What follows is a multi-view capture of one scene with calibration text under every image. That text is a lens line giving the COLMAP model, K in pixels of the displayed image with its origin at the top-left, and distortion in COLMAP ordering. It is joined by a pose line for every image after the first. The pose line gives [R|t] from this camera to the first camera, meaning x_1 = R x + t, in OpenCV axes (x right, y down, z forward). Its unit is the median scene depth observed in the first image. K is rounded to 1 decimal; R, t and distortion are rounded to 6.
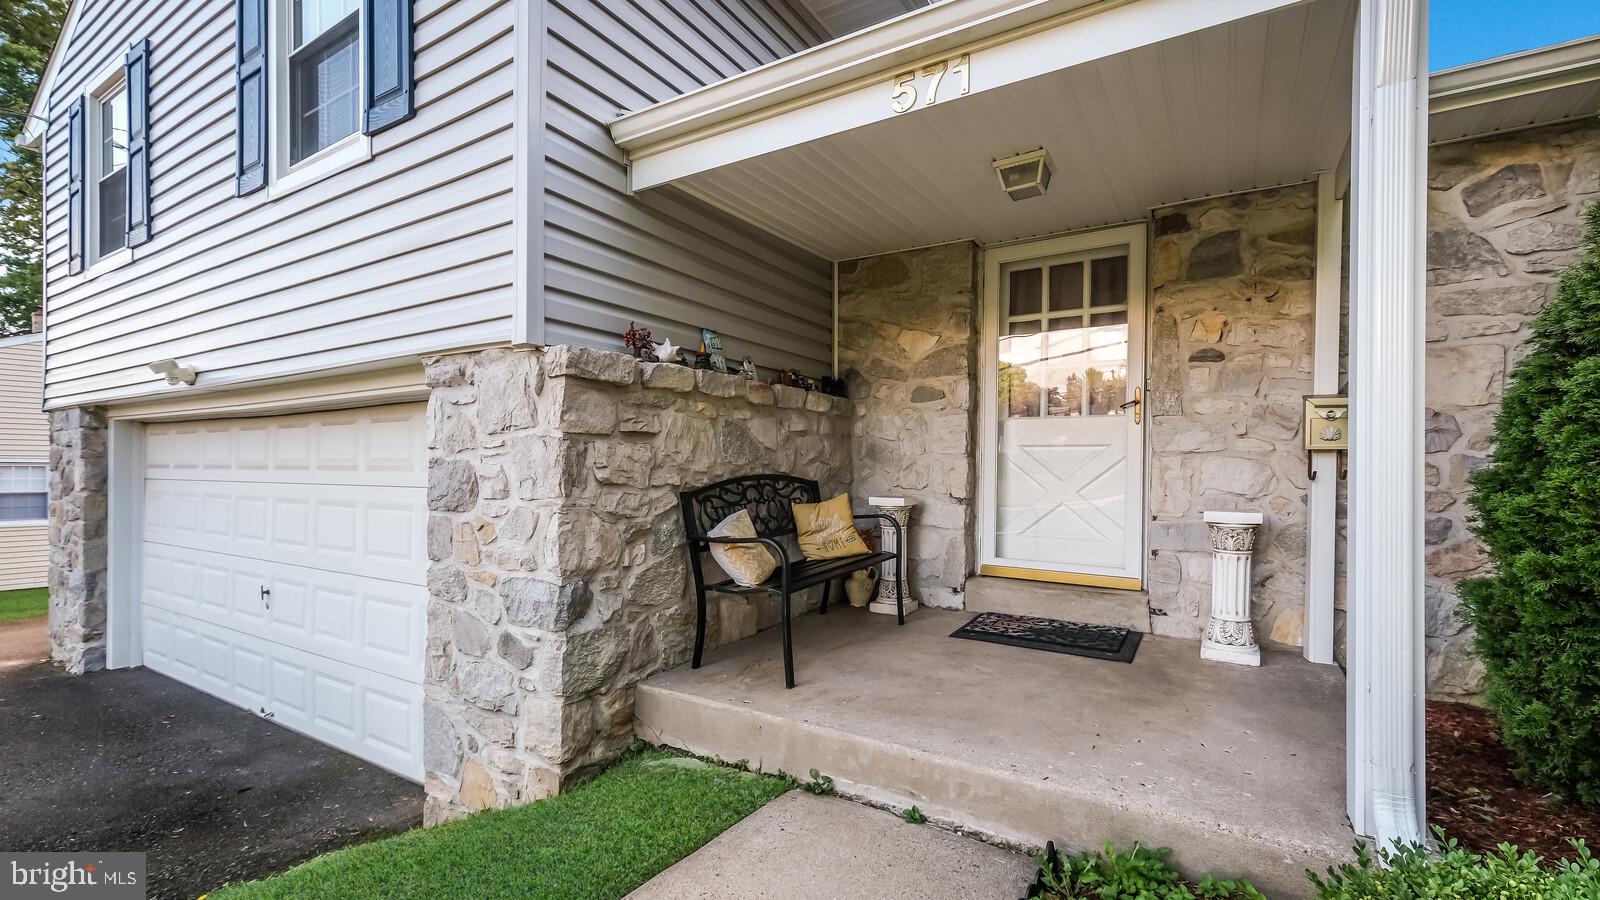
lens RADIAL K [[691.0, 0, 775.4], [0, 691.0, 478.2], [0, 0, 1]] dist [0.001787, 0.000294]
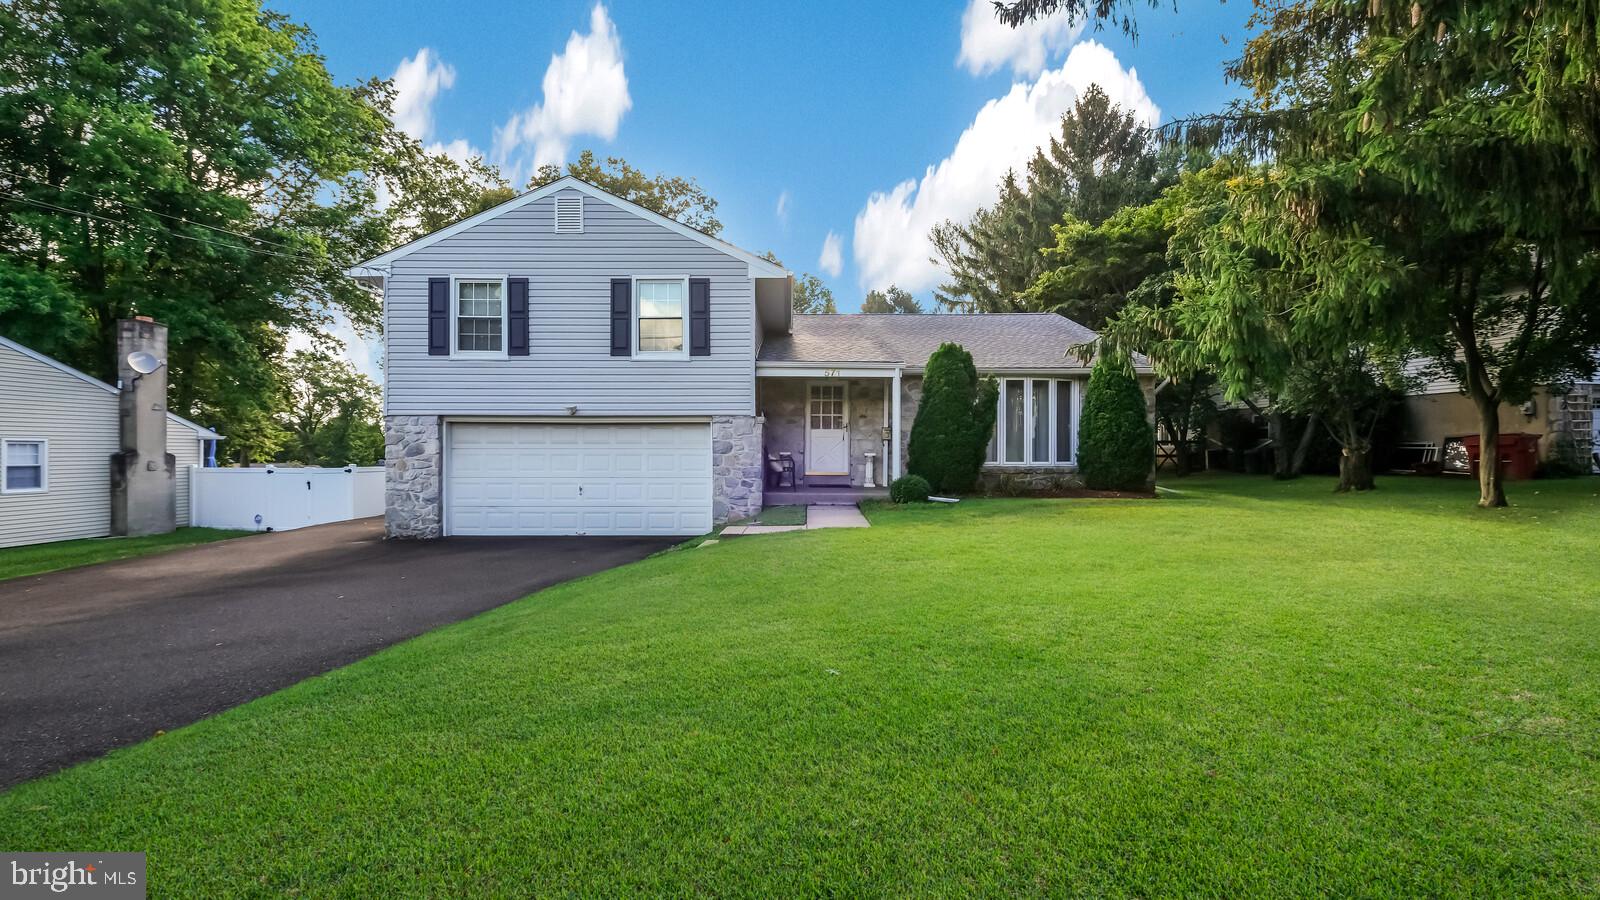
lens RADIAL K [[523.7, 0, 811.5], [0, 523.7, 455.9], [0, 0, 1]] dist [0.000237, 0.000004]
pose [[0.849624, -0.011049, 0.527273, -1.523429], [0.009643, 0.999939, 0.005416, 0.045661], [-0.527300, 0.000482, 0.849679, -1.767584]]
